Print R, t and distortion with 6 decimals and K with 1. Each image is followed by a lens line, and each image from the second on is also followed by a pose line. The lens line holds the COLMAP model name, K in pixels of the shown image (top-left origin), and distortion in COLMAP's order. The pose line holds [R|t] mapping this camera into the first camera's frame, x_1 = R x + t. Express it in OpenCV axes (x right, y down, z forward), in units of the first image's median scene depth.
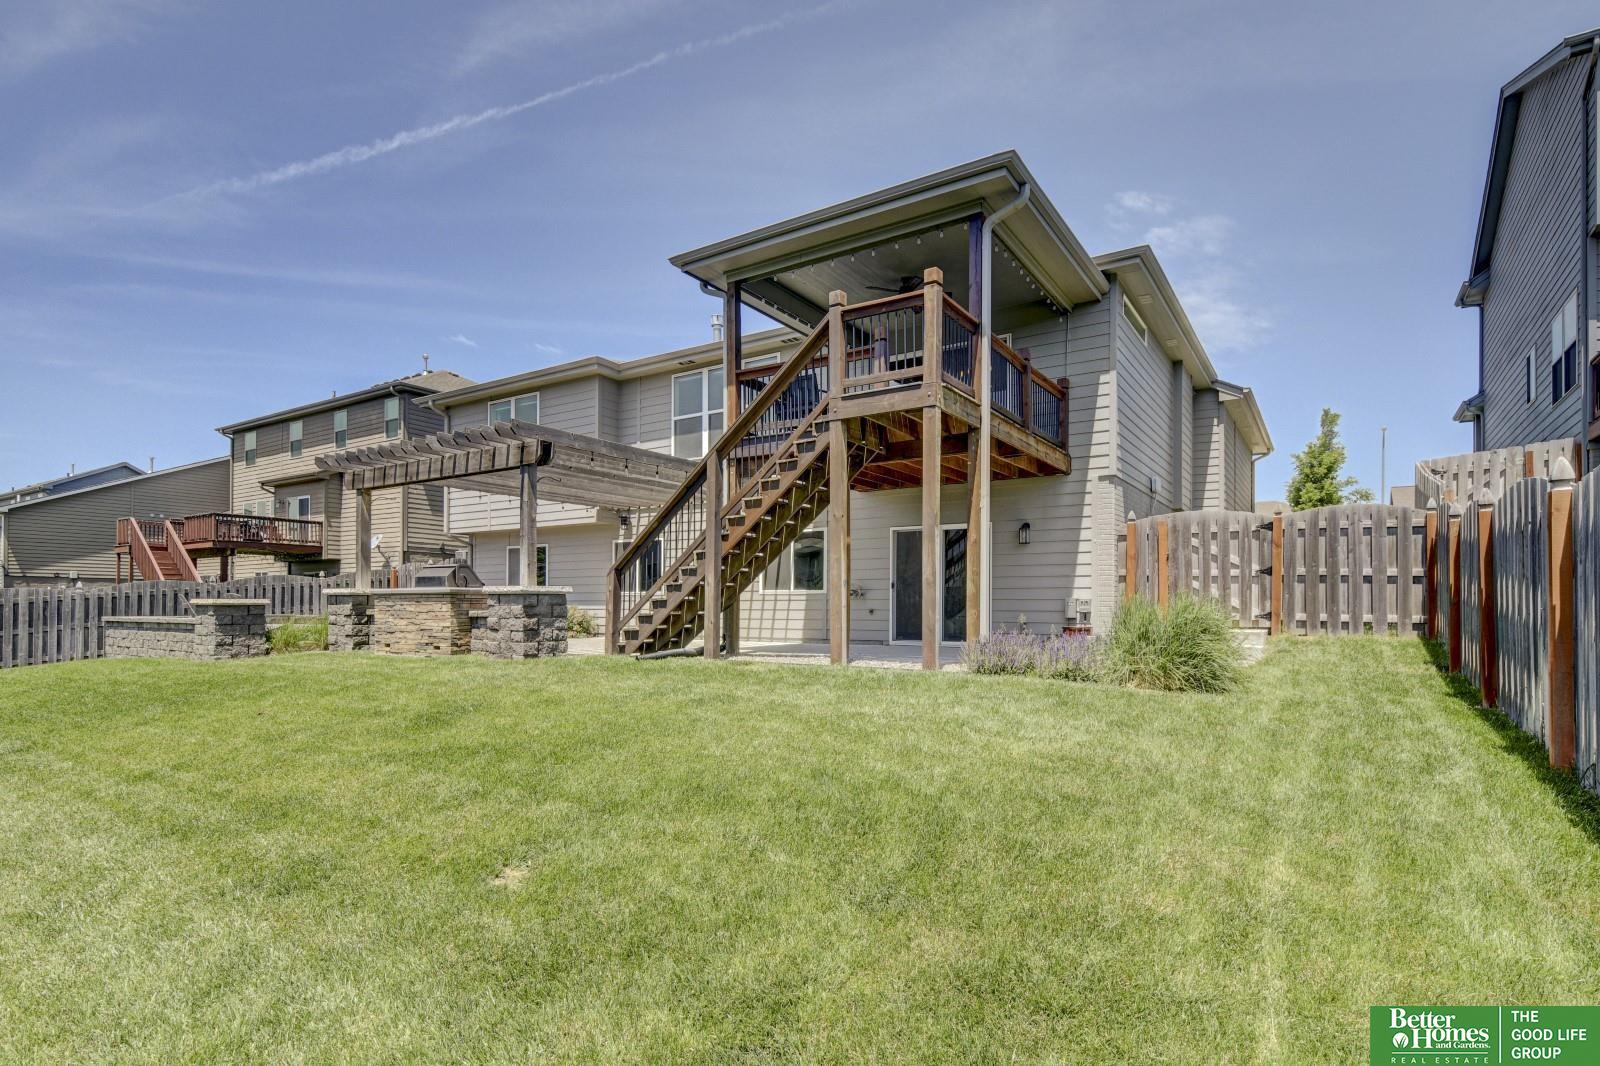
lens RADIAL K [[815.4, 0, 800.0], [0, 815.4, 533.0], [0, 0, 1]] dist [0.002622, 0.000230]
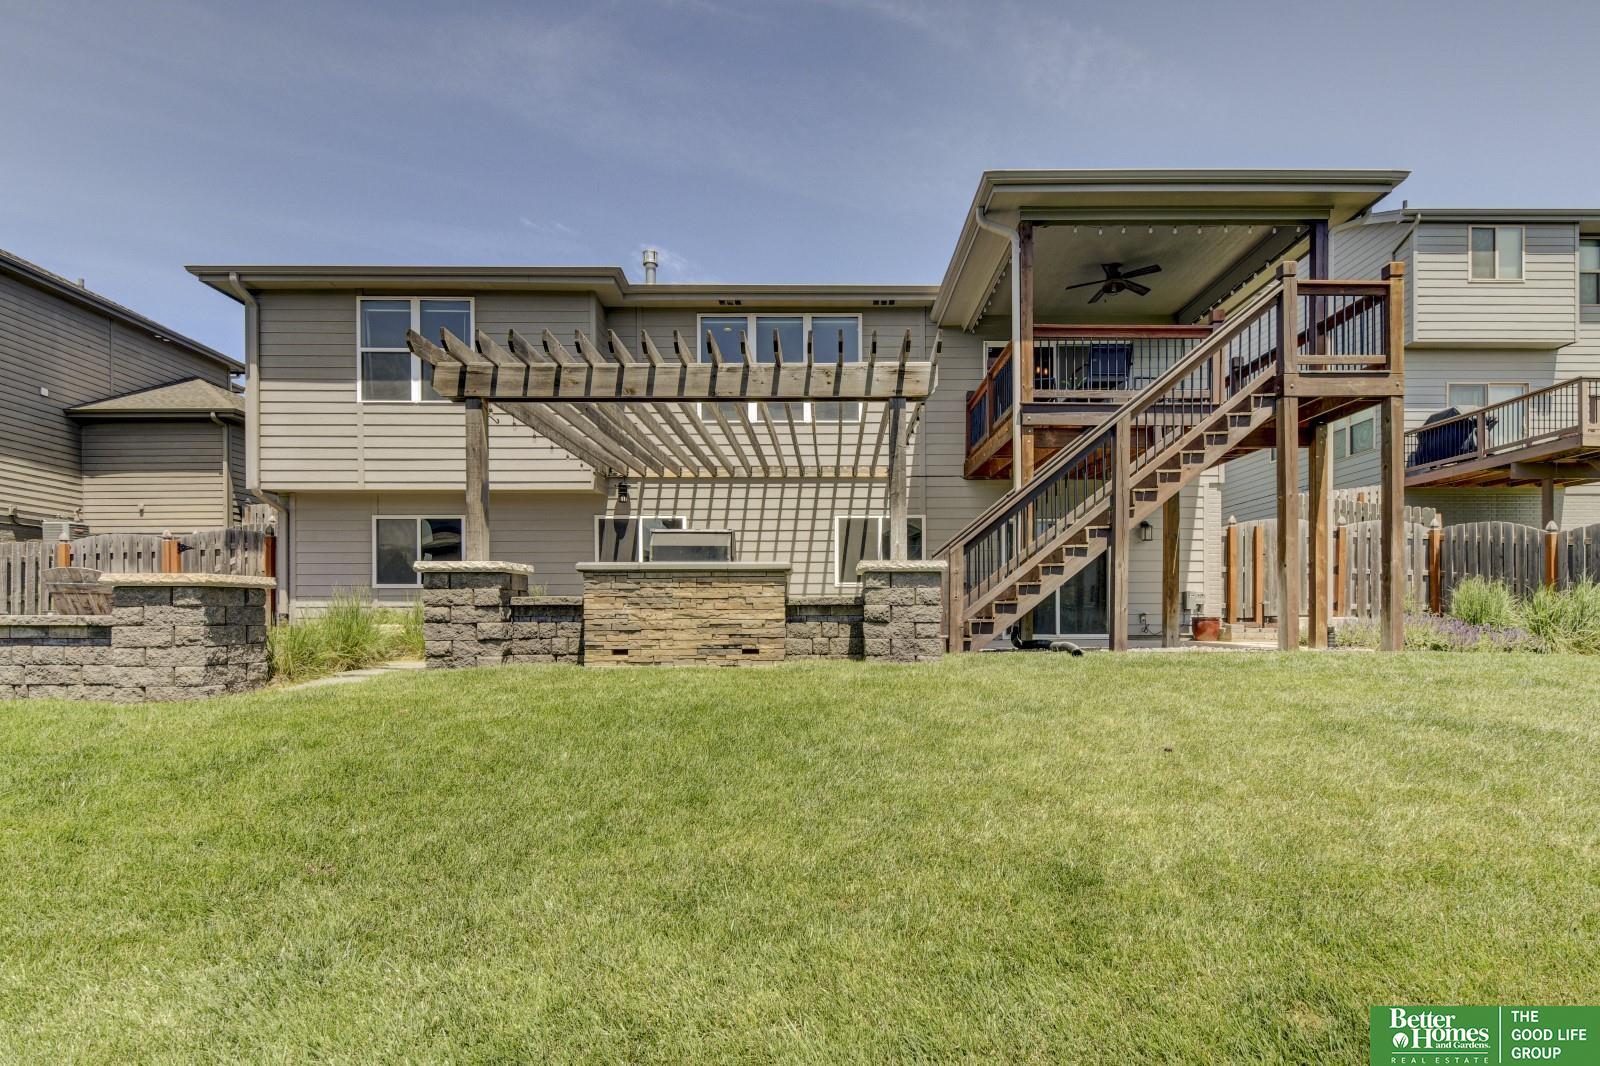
lens RADIAL K [[800.6, 0, 805.9], [0, 800.6, 558.6], [0, 0, 1]] dist [0.012377, 0.000046]
pose [[0.826158, 0.035234, 0.562336, -0.702923], [-0.044762, 0.998993, 0.003169, 0.054896], [-0.561658, -0.027790, 0.826903, 0.394168]]
